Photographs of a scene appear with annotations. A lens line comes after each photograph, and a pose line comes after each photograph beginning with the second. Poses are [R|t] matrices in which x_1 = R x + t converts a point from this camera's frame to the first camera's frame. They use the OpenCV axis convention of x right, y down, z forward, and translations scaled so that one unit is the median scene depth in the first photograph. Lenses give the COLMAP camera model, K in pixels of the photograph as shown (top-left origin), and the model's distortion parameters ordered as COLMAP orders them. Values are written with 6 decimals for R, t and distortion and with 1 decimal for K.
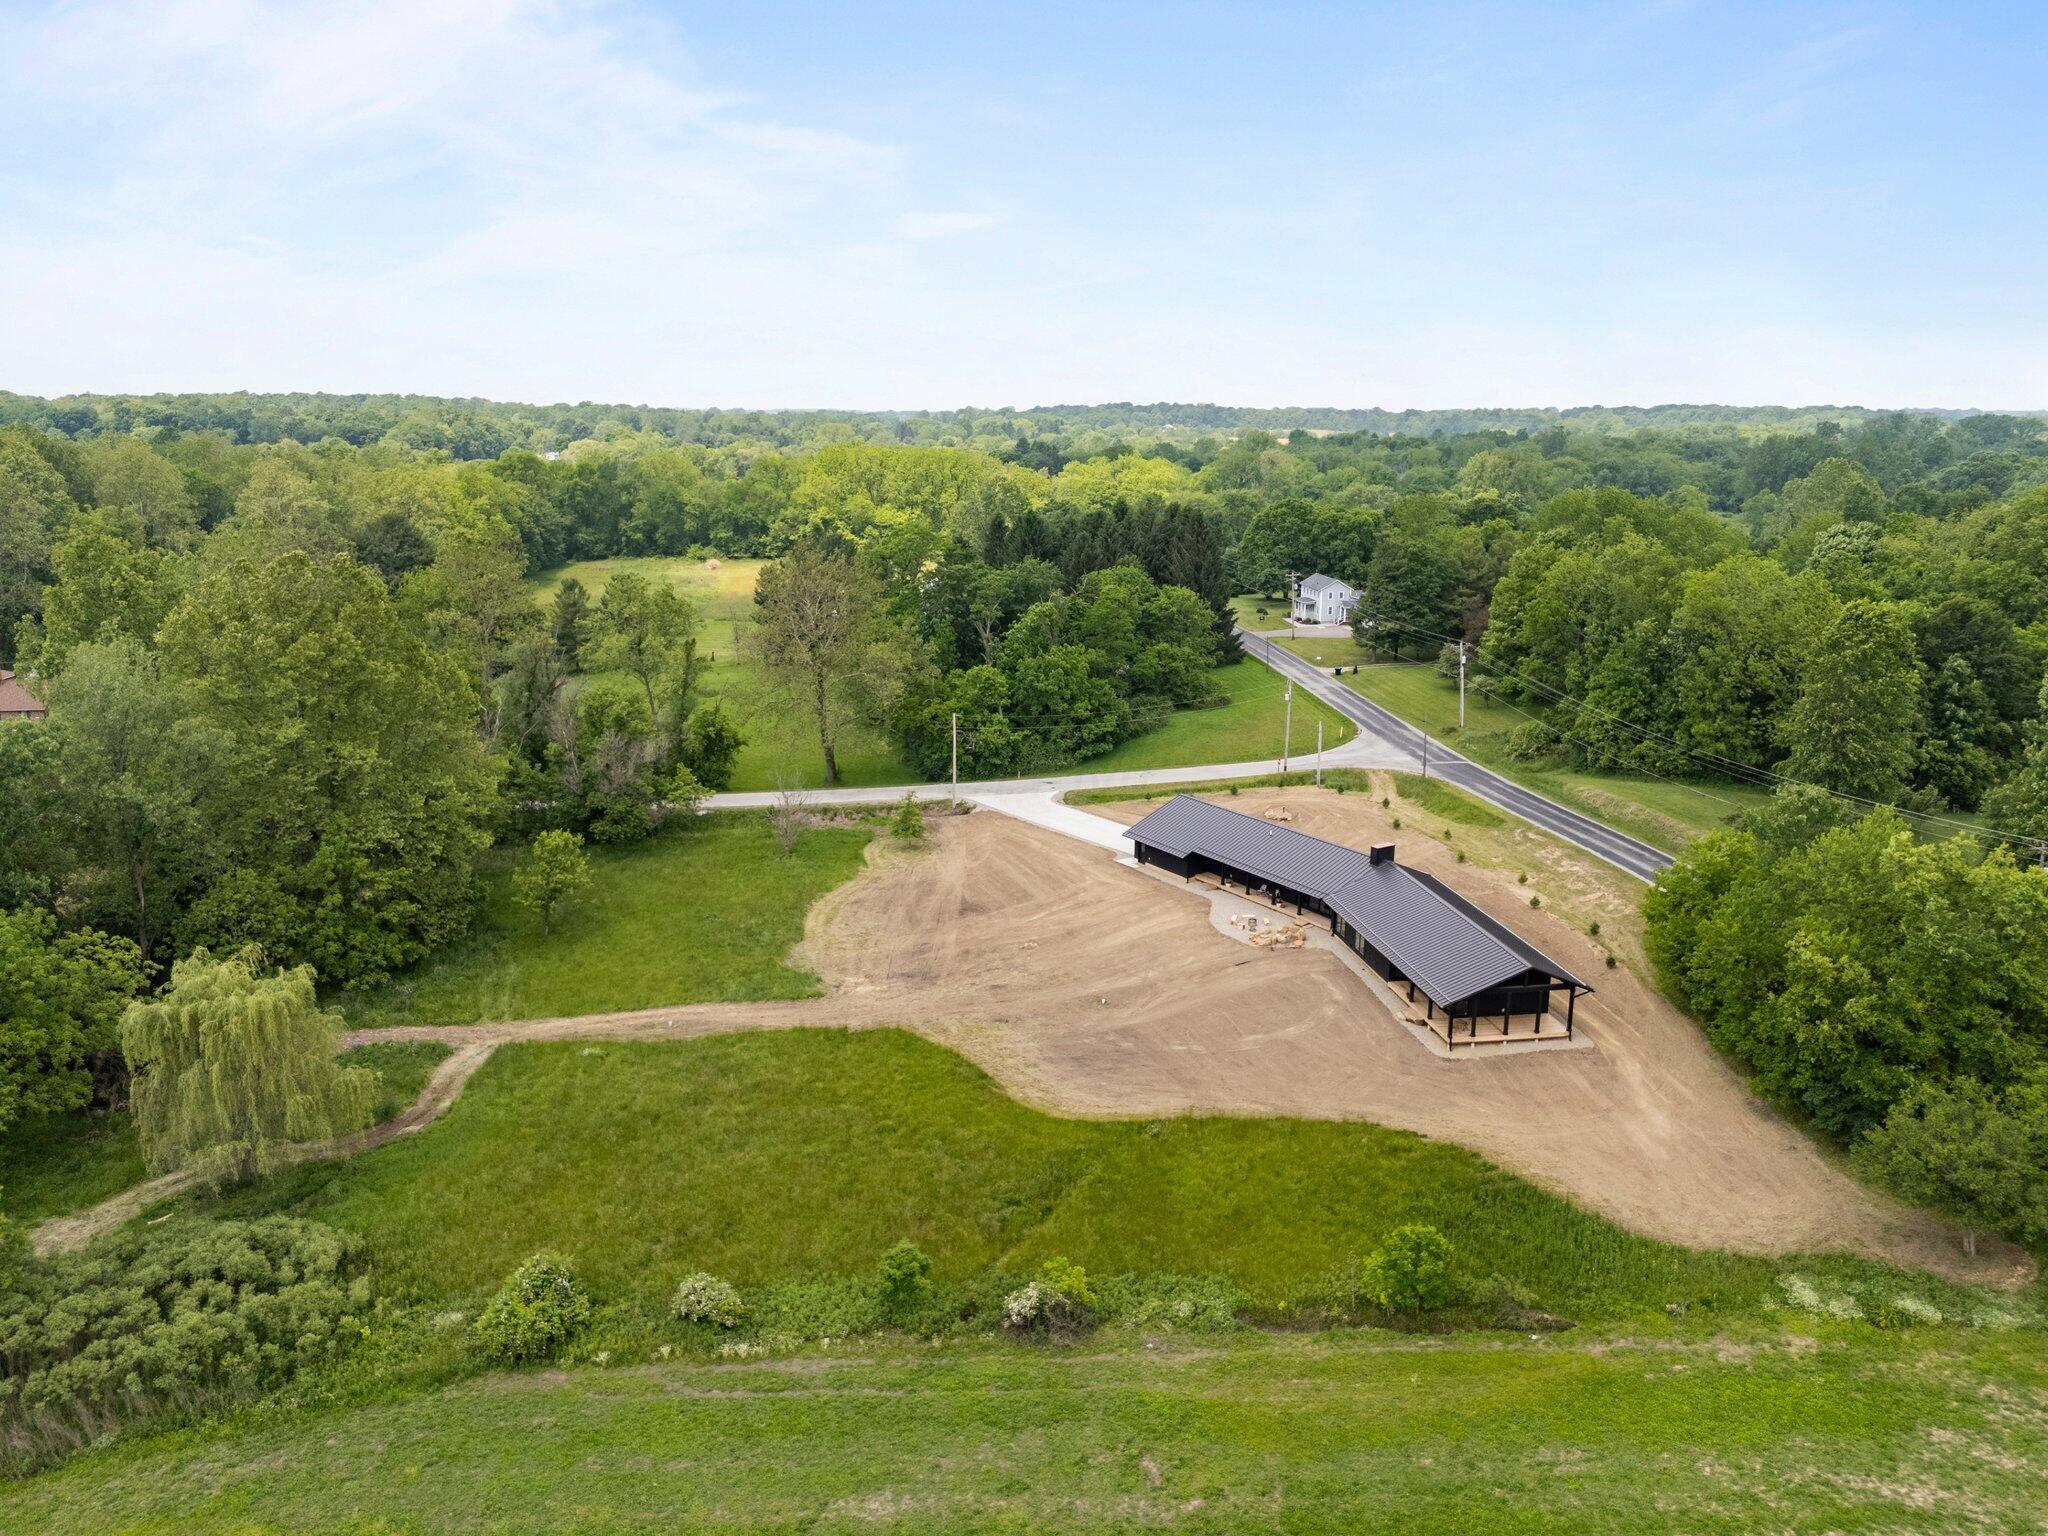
lens RADIAL K [[1503.3, 0, 1025.5], [0, 1503.3, 803.5], [0, 0, 1]] dist [0.082141, -0.077161]
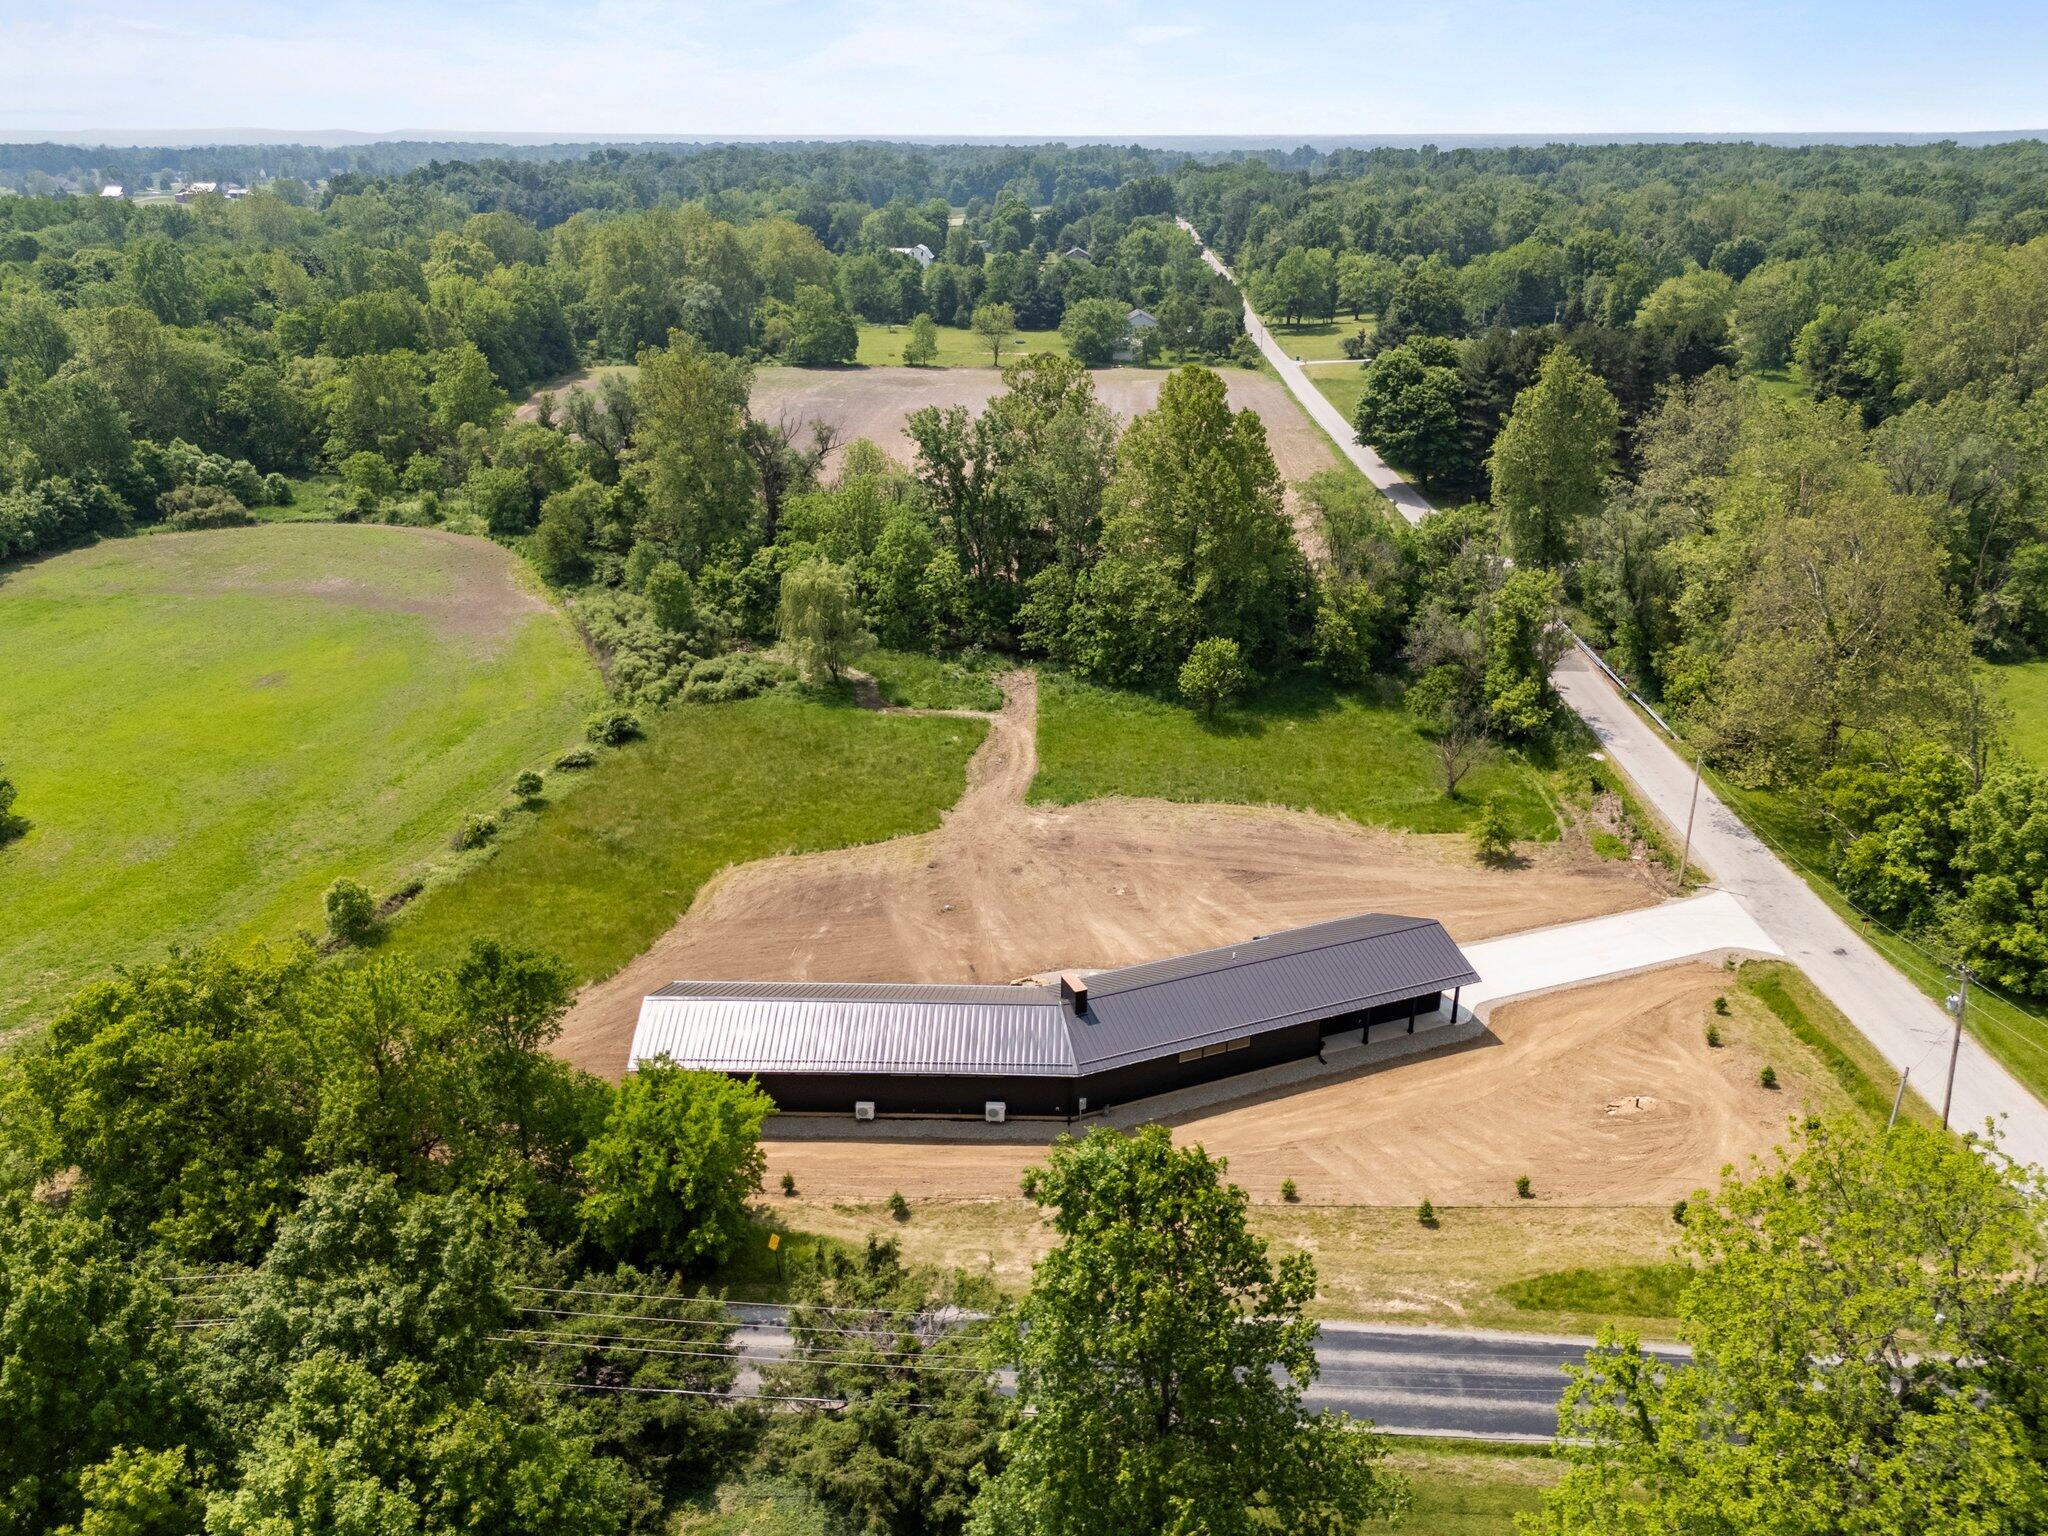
lens RADIAL K [[1503.3, 0, 1025.5], [0, 1503.3, 803.5], [0, 0, 1]] dist [0.082141, -0.077161]
pose [[-0.185282, 0.387678, -0.902982, 1.016863], [-0.255519, 0.868279, 0.425208, -0.406266], [0.948884, 0.309512, -0.061817, 1.211706]]
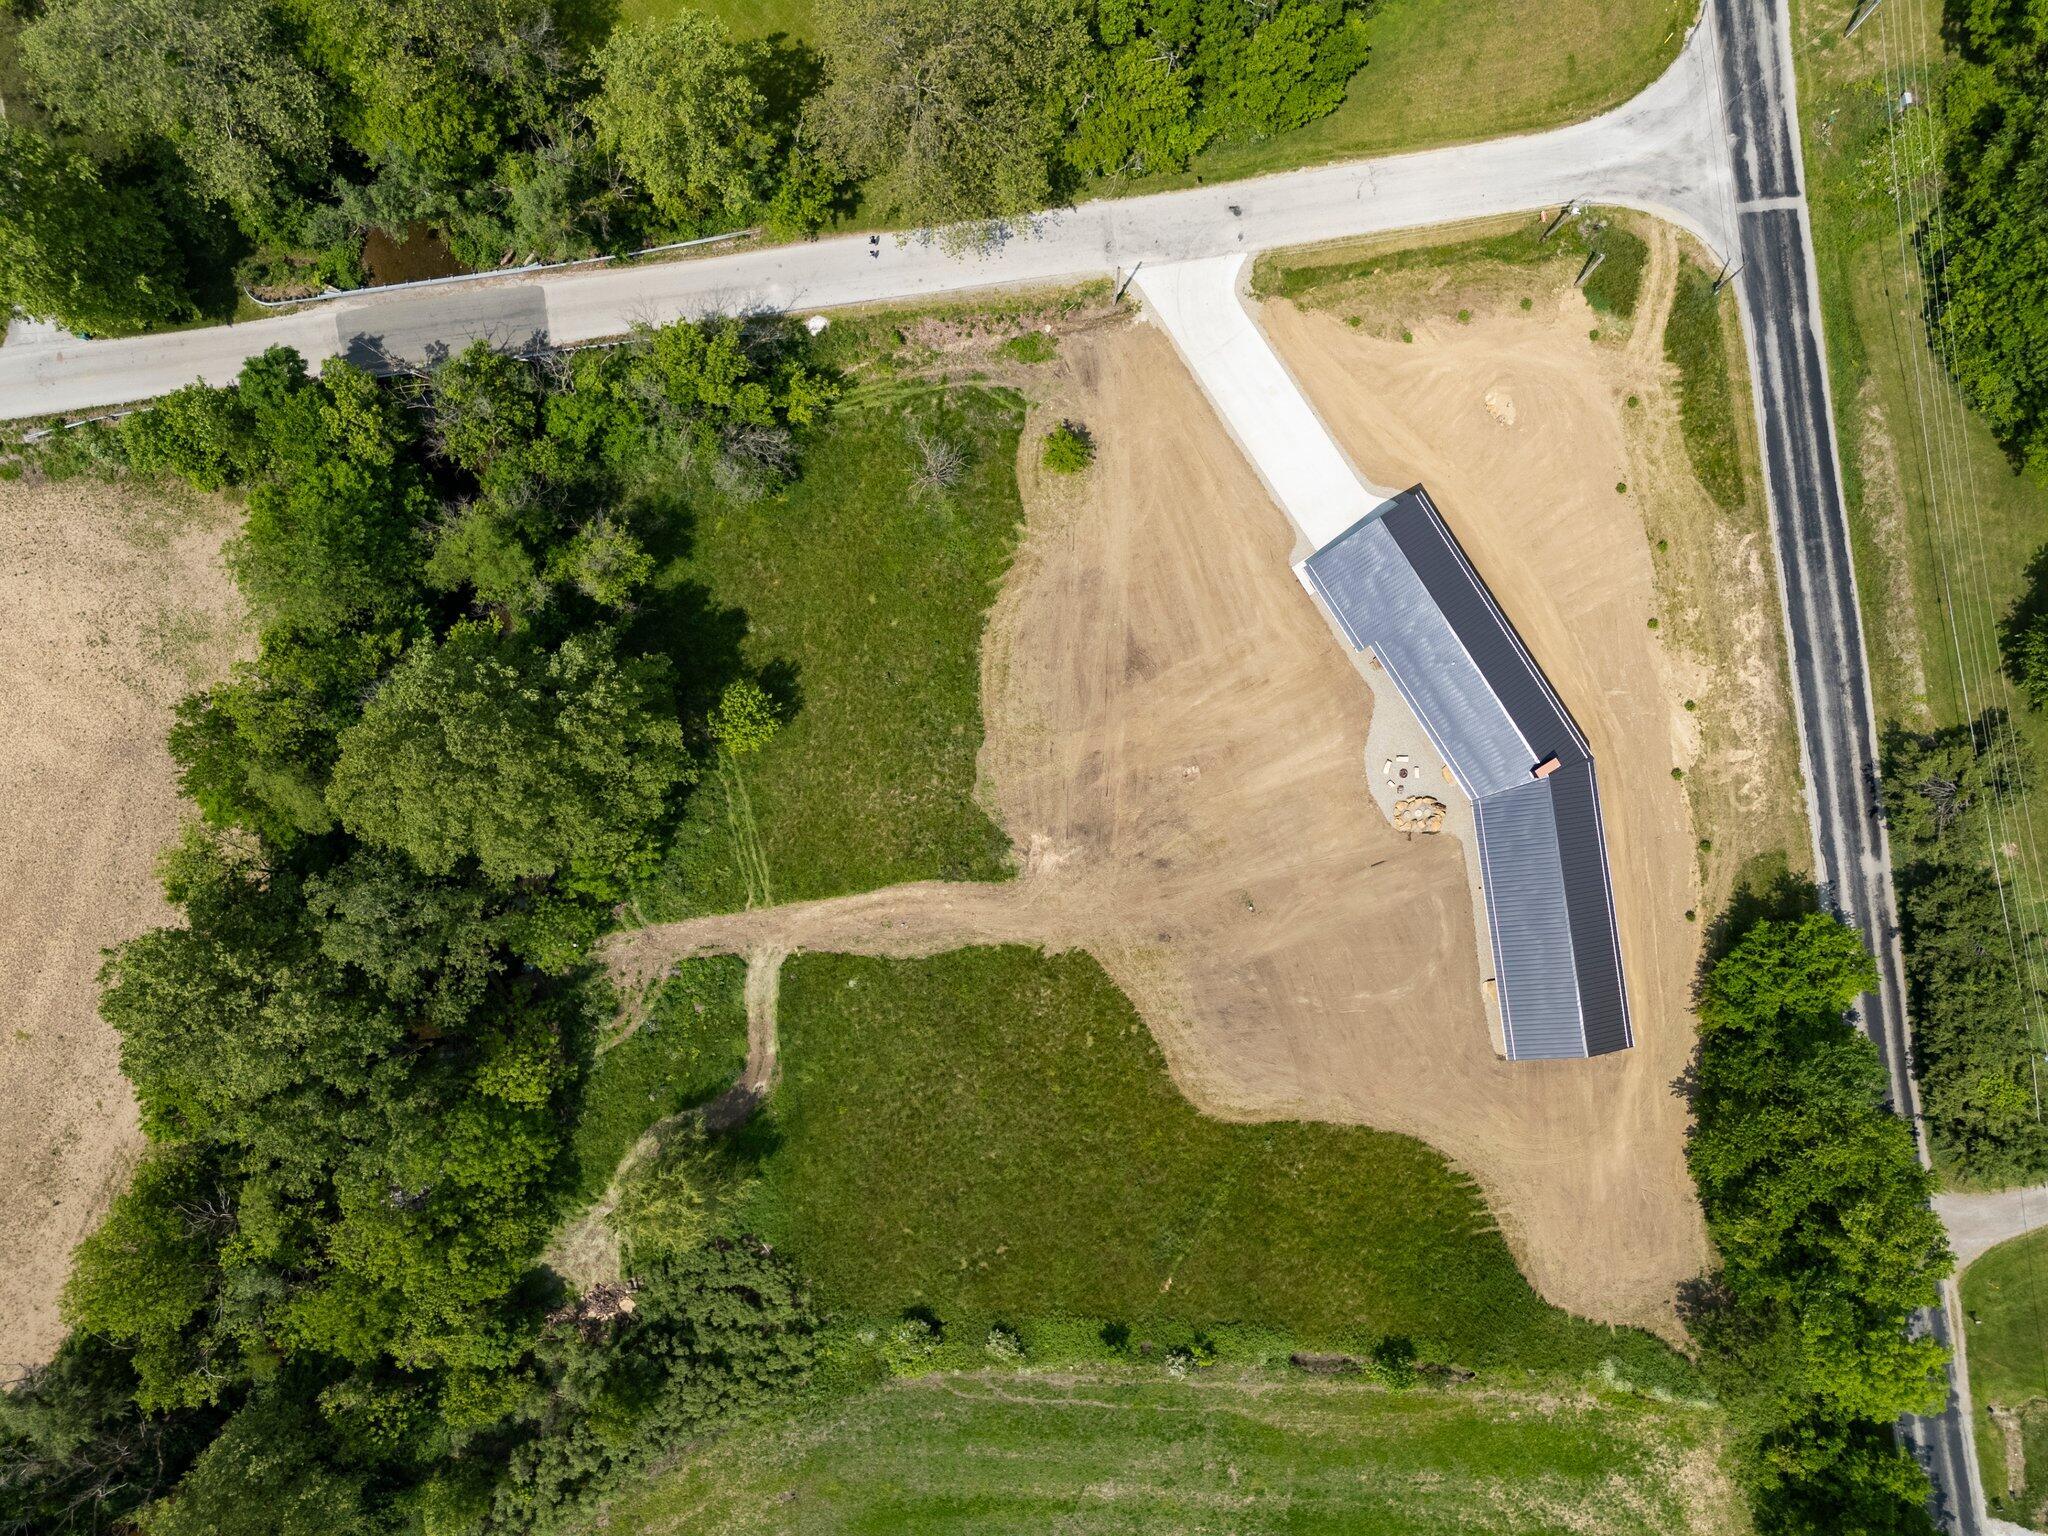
lens RADIAL K [[1503.3, 0, 1025.5], [0, 1503.3, 803.5], [0, 0, 1]] dist [0.082141, -0.077161]
pose [[0.999093, 0.023512, -0.035504, -0.097768], [0.028458, 0.251587, 0.967416, -1.185853], [0.031678, -0.967549, 0.250690, 0.858370]]
